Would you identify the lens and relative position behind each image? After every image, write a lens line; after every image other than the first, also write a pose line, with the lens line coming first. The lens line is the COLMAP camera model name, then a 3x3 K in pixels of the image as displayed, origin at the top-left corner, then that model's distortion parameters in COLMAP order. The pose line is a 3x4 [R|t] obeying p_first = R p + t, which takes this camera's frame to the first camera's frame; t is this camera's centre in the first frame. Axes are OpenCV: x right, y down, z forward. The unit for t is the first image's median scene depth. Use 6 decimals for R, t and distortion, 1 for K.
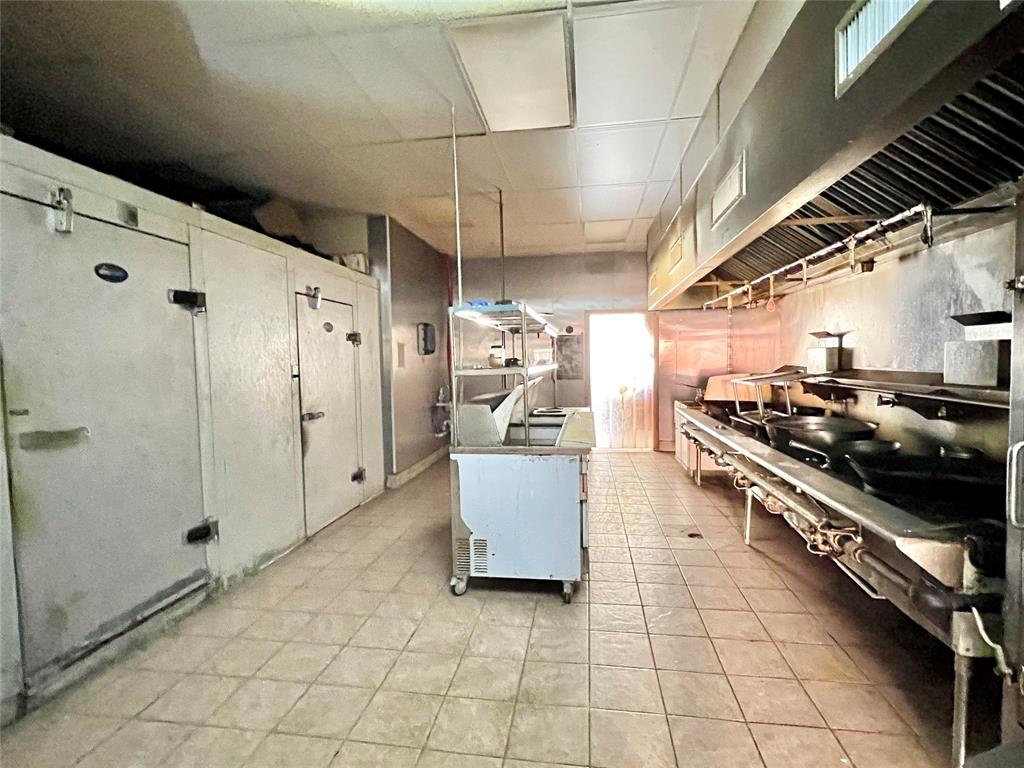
lens RADIAL K [[515.2, 0, 509.5], [0, 515.2, 388.7], [0, 0, 1]] dist [-0.000763, -0.000033]
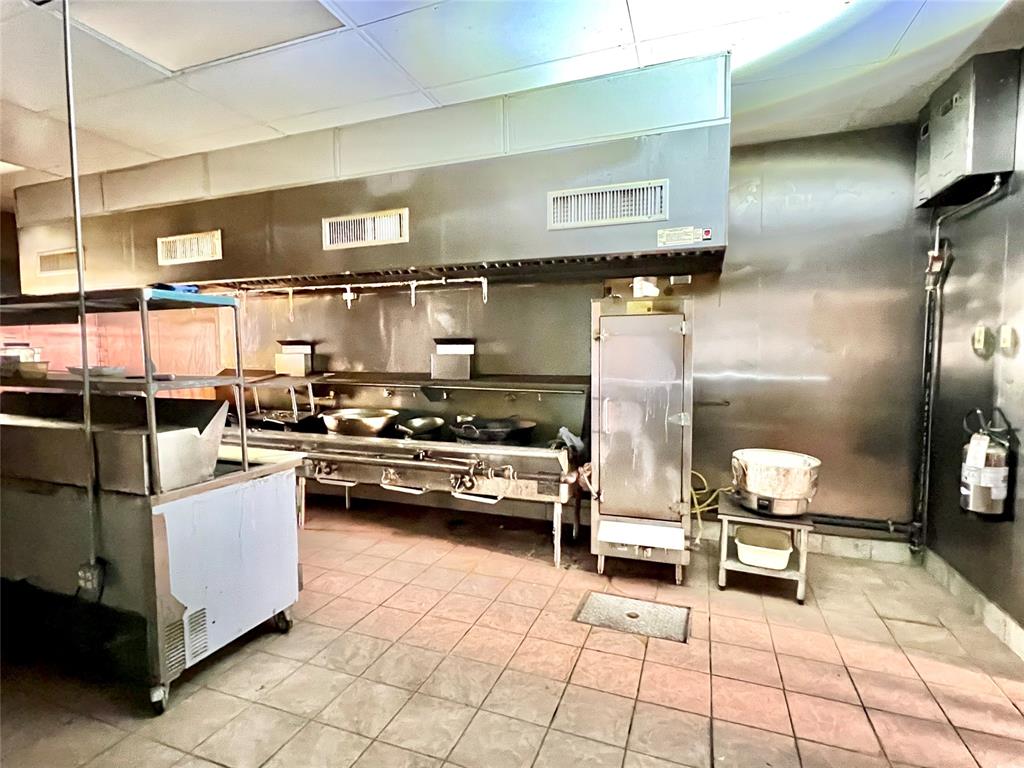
lens RADIAL K [[515.9, 0, 510.3], [0, 515.9, 387.4], [0, 0, 1]] dist [-0.000080, -0.000365]
pose [[0.205922, -0.045989, 0.977487, -0.563337], [0.049985, 0.998085, 0.036428, -0.025426], [-0.977291, 0.041358, 0.207826, 0.335292]]
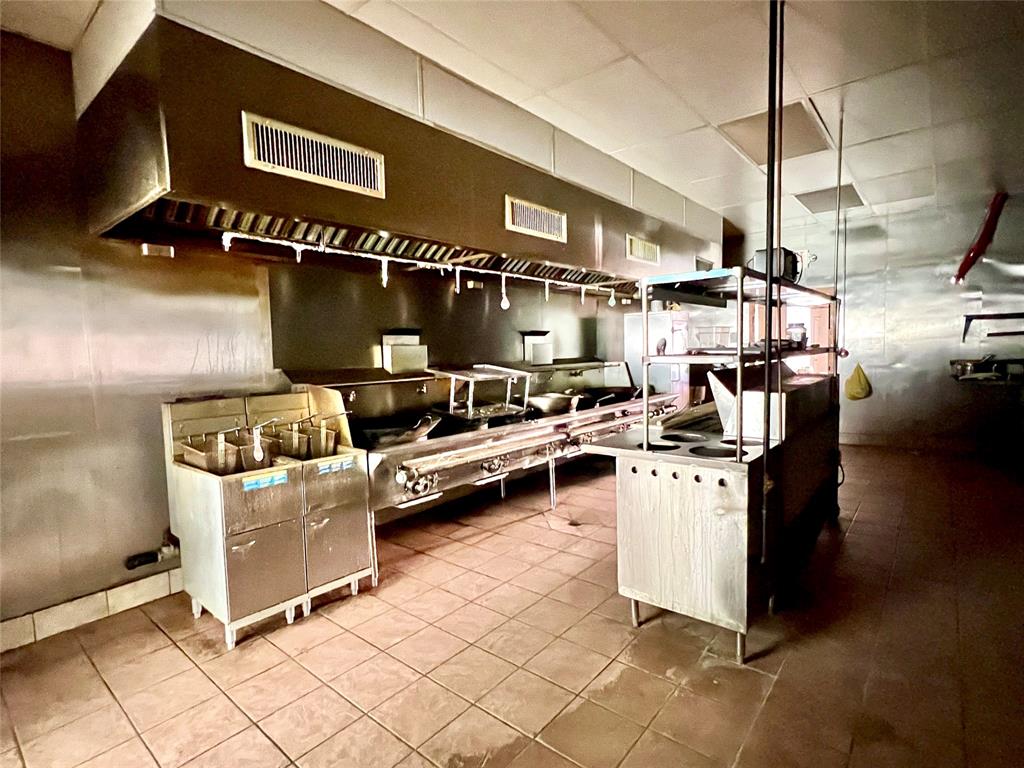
lens RADIAL K [[515.2, 0, 509.5], [0, 515.2, 388.7], [0, 0, 1]] dist [-0.000763, -0.000033]
pose [[-0.854548, 0.003007, 0.519364, -0.063861], [0.070321, 0.991445, 0.109965, -0.115004], [-0.514590, 0.130493, -0.847448, 2.156169]]
